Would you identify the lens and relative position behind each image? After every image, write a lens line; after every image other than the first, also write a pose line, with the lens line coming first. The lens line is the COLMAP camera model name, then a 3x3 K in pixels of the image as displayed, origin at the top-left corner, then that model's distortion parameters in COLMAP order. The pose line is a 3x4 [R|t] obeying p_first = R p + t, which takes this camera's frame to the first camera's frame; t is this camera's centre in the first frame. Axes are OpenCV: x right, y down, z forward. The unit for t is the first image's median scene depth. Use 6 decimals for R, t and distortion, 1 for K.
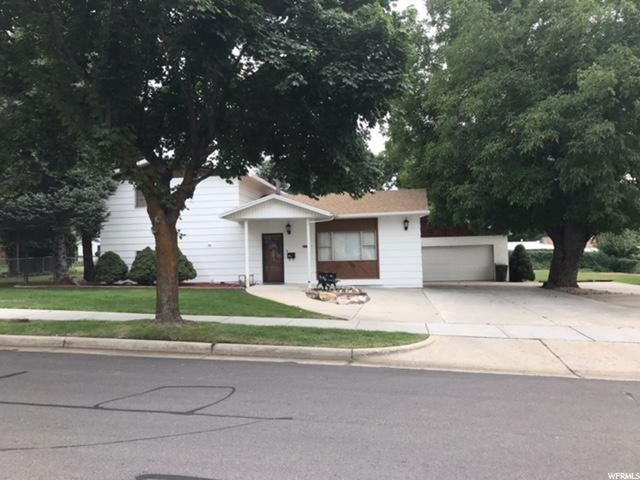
lens RADIAL K [[515.8, 0, 318.2], [0, 515.8, 239.2], [0, 0, 1]] dist [-0.003790, -0.001493]
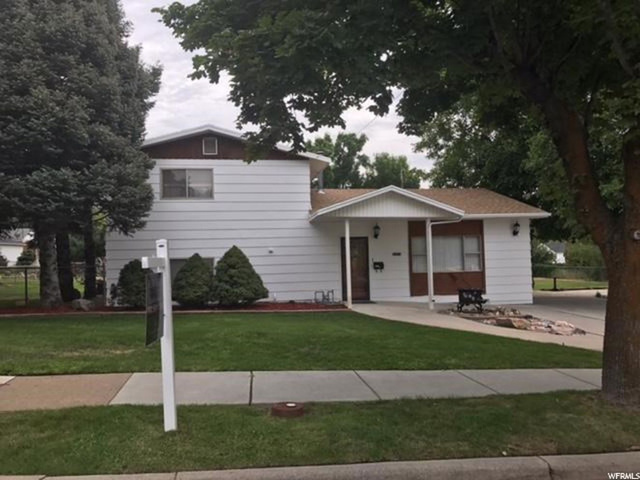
lens RADIAL K [[515.8, 0, 321.8], [0, 515.8, 242.0], [0, 0, 1]] dist [-0.003790, -0.001493]
pose [[0.966470, 0.012702, 0.256464, -0.343820], [-0.012892, 0.999916, -0.000940, -0.002558], [-0.256454, -0.002398, 0.966553, 0.268957]]
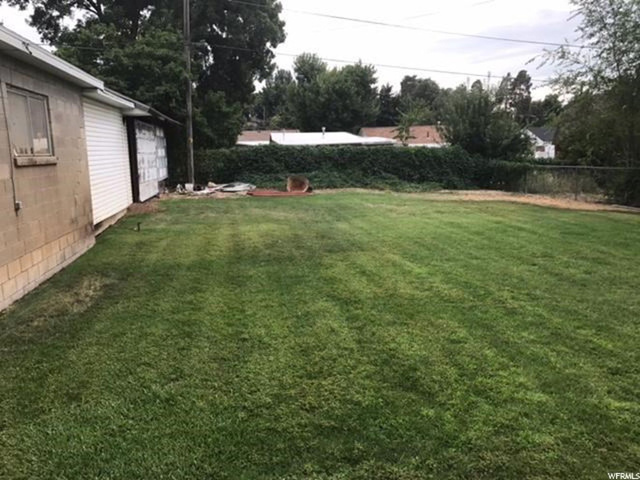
lens RADIAL K [[515.8, 0, 320.4], [0, 515.8, 240.5], [0, 0, 1]] dist [-0.003790, -0.001493]
pose [[0.963179, -0.041701, 0.265607, 0.892523], [-0.008935, 0.982388, 0.186639, 0.068623], [-0.268712, -0.182140, 0.945843, 1.713609]]
